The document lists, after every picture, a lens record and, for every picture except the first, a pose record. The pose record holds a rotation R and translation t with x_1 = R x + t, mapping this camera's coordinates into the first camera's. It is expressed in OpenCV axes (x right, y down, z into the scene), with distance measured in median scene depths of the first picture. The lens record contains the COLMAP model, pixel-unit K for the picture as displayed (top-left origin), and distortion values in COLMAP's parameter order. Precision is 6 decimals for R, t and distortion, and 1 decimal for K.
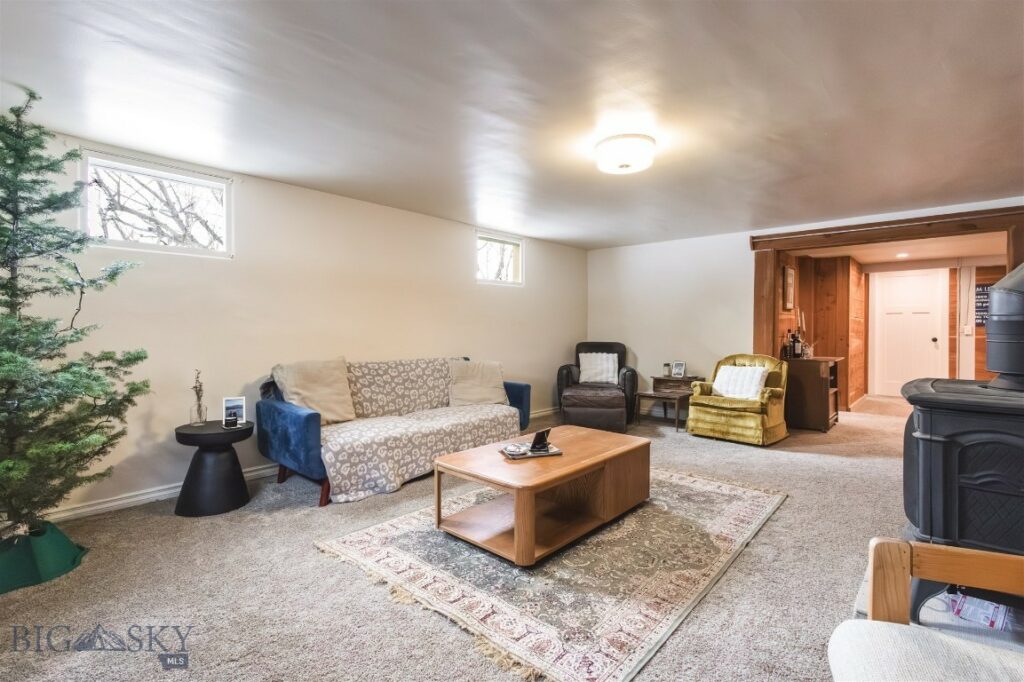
lens RADIAL K [[483.4, 0, 512.0], [0, 483.4, 341.0], [0, 0, 1]] dist [0.001071, 0.000133]
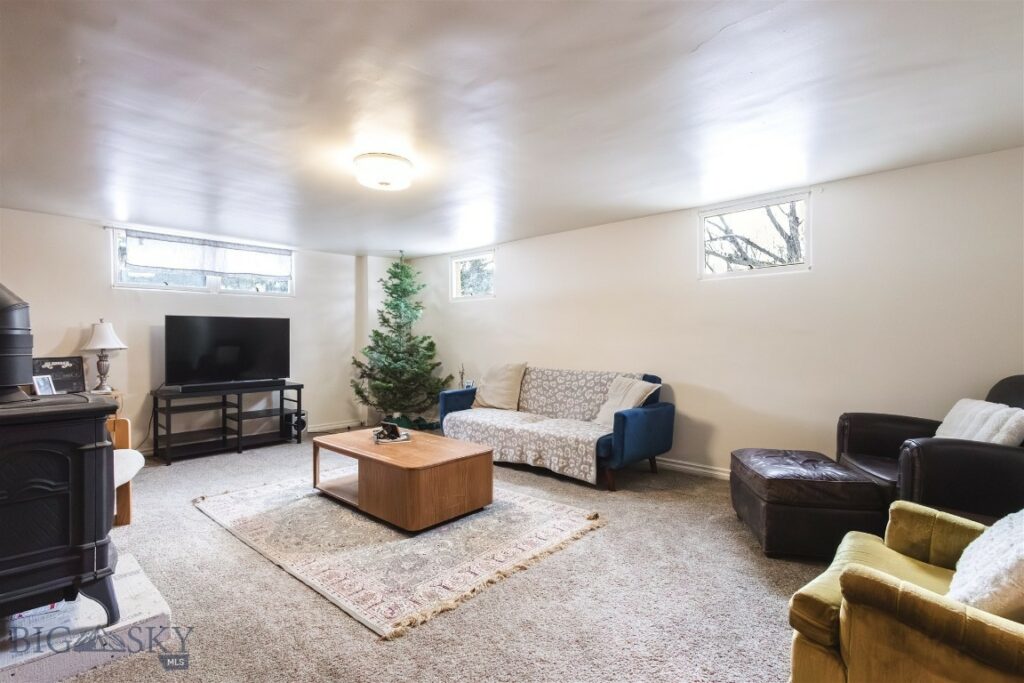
lens RADIAL K [[483.4, 0, 512.0], [0, 483.4, 341.5], [0, 0, 1]] dist [0.001071, 0.000133]
pose [[-0.005039, 0.005574, -0.999972, 1.193039], [-0.028166, 0.999587, 0.005714, -0.038094], [0.999591, 0.028194, -0.004880, 1.201248]]
